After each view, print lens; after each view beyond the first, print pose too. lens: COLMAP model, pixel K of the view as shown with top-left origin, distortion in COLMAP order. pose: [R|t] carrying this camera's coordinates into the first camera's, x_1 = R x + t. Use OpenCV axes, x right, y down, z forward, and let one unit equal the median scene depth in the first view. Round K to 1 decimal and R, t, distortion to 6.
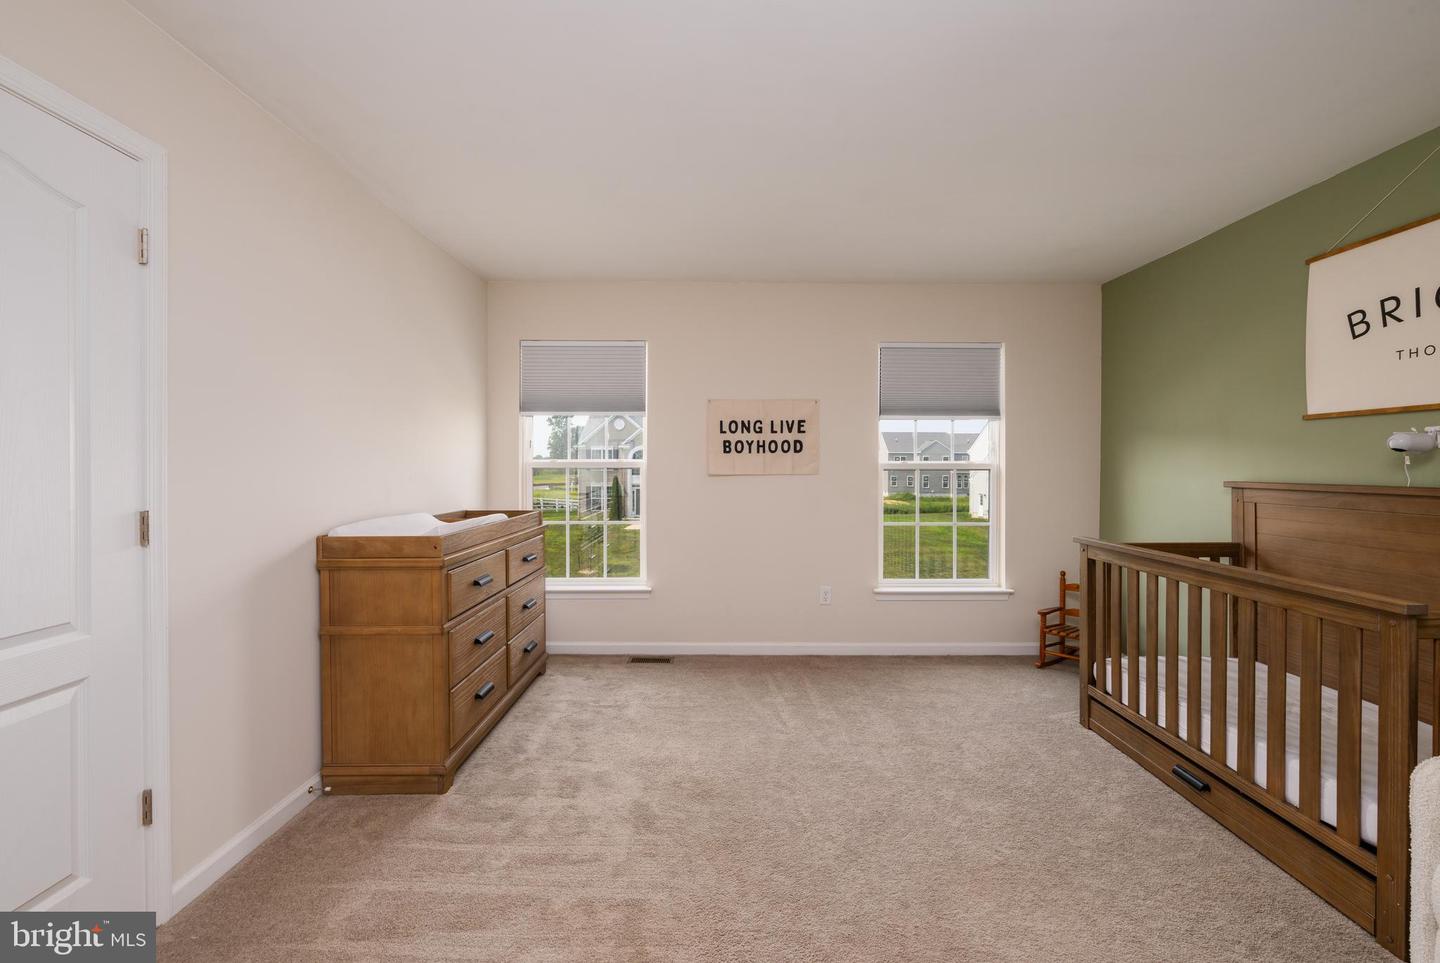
lens RADIAL K [[595.3, 0, 719.3], [0, 595.3, 475.0], [0, 0, 1]] dist [-0.000403, -0.000193]
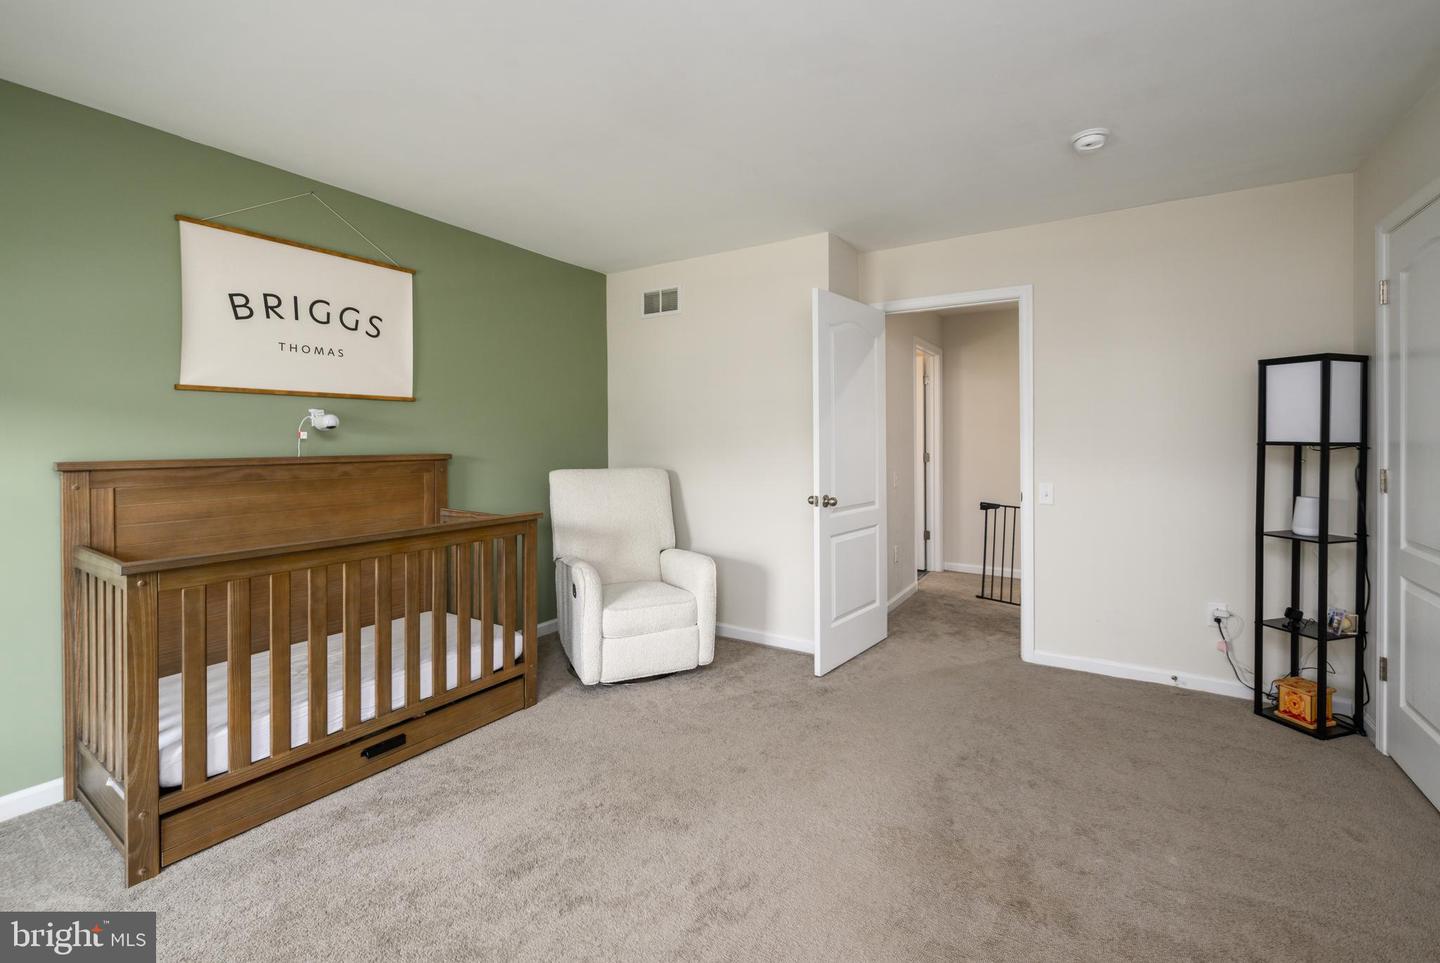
lens RADIAL K [[595.3, 0, 731.4], [0, 595.3, 434.3], [0, 0, 1]] dist [-0.000403, -0.000193]
pose [[-0.840448, 0.002301, 0.541887, -0.246318], [0.009218, 0.999907, 0.010051, -0.028046], [-0.541813, 0.013443, -0.840391, 1.444136]]
